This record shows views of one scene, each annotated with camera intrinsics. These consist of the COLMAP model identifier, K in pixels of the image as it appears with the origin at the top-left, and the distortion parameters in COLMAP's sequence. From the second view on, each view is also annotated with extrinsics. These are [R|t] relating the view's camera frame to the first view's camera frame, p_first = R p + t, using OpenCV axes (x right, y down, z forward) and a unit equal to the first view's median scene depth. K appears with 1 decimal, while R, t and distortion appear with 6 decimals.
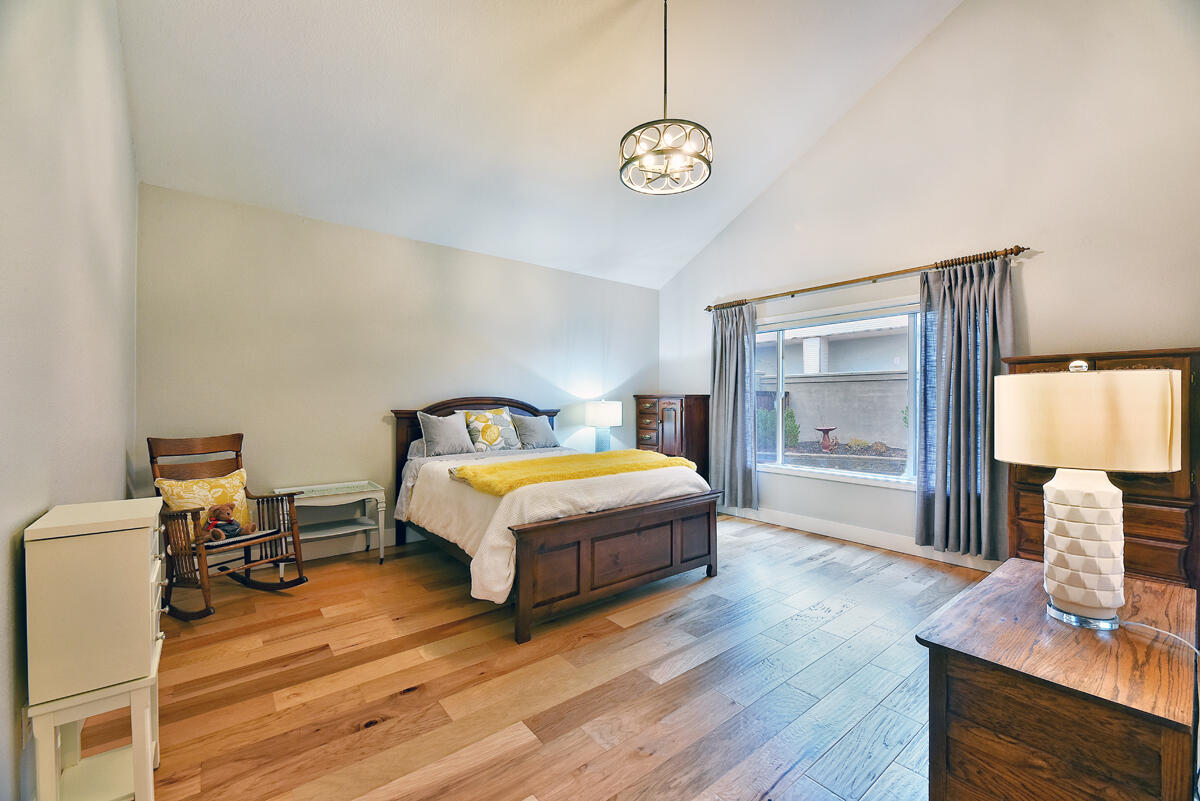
lens RADIAL K [[483.4, 0, 600.0], [0, 483.4, 400.5], [0, 0, 1]] dist [0.005871, -0.006362]
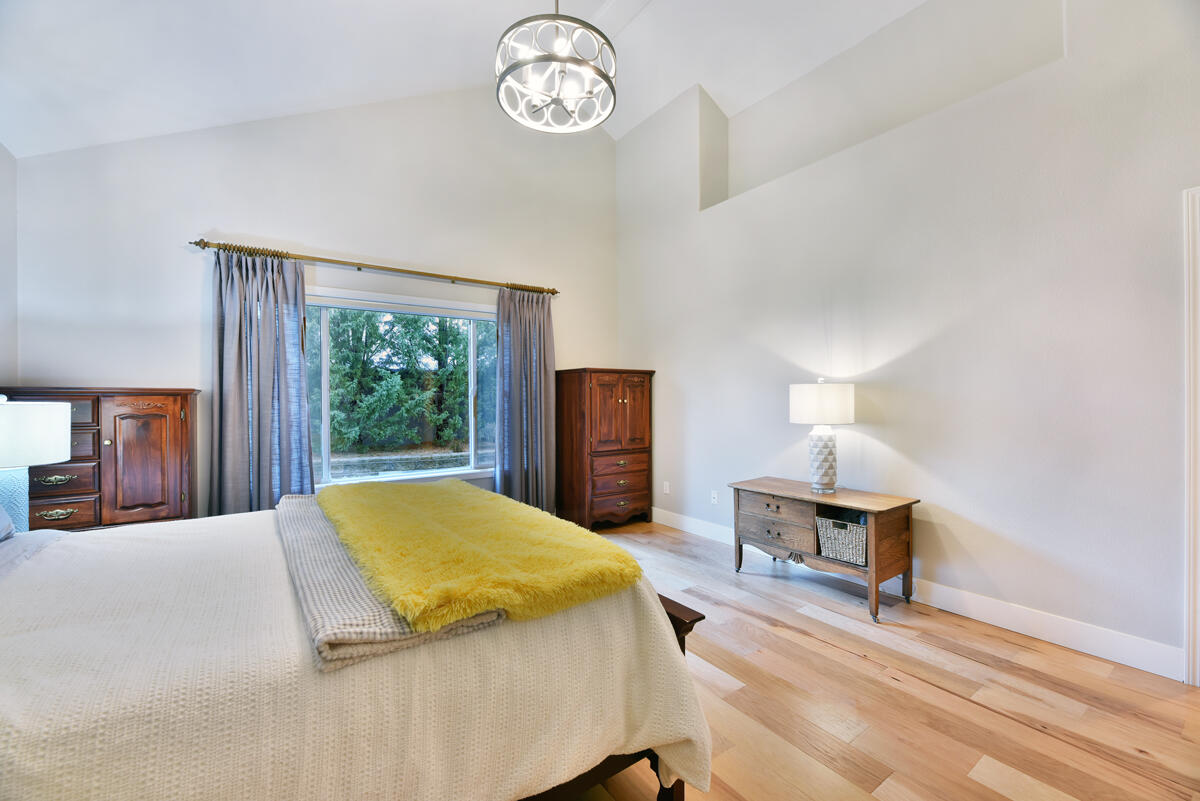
lens RADIAL K [[483.4, 0, 600.0], [0, 483.4, 400.5], [0, 0, 1]] dist [0.005871, -0.006362]
pose [[0.060810, -0.004800, 0.998138, -0.517889], [0.007383, 0.999963, 0.004359, 0.003143], [-0.998122, 0.007104, 0.060843, 0.739933]]
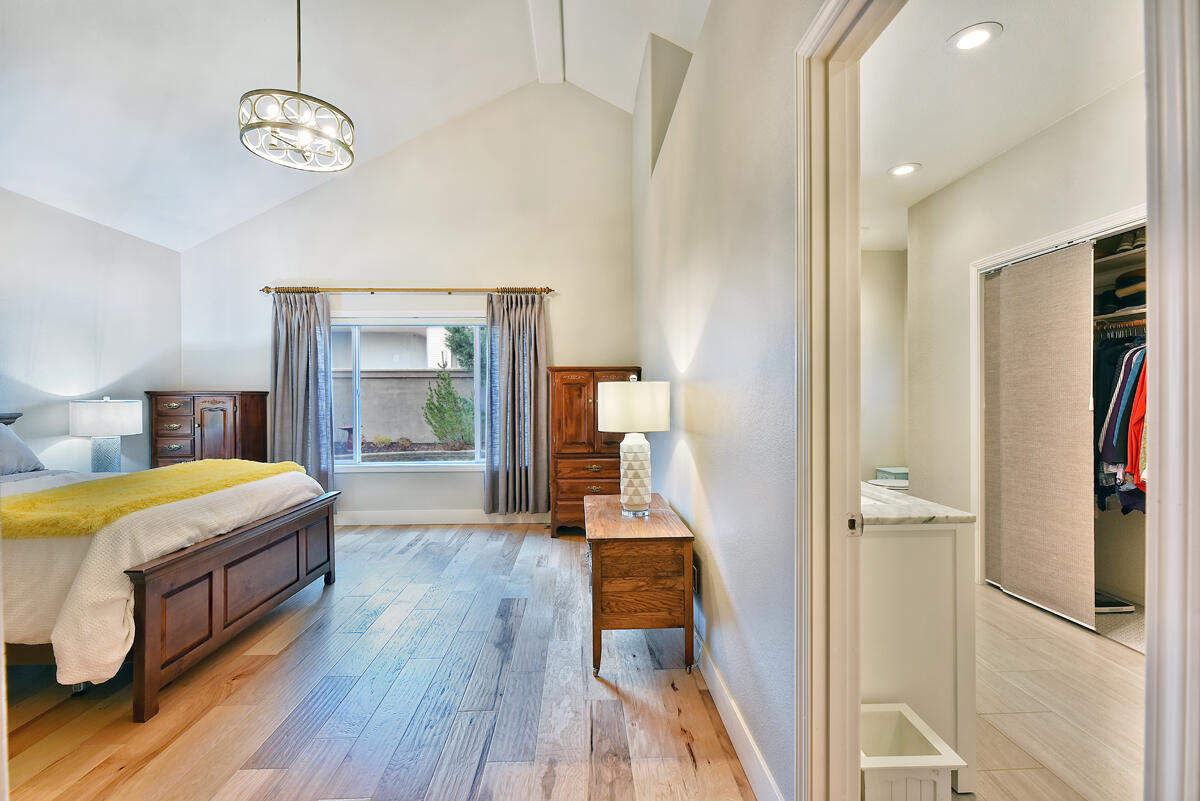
lens RADIAL K [[535.5, 0, 600.0], [0, 535.5, 400.5], [0, 0, 1]] dist [0.001145, -0.000410]
pose [[0.594501, -0.008362, 0.804051, -0.285156], [0.004282, 0.999965, 0.007234, -0.000153], [-0.804083, -0.000858, 0.594516, -0.045361]]
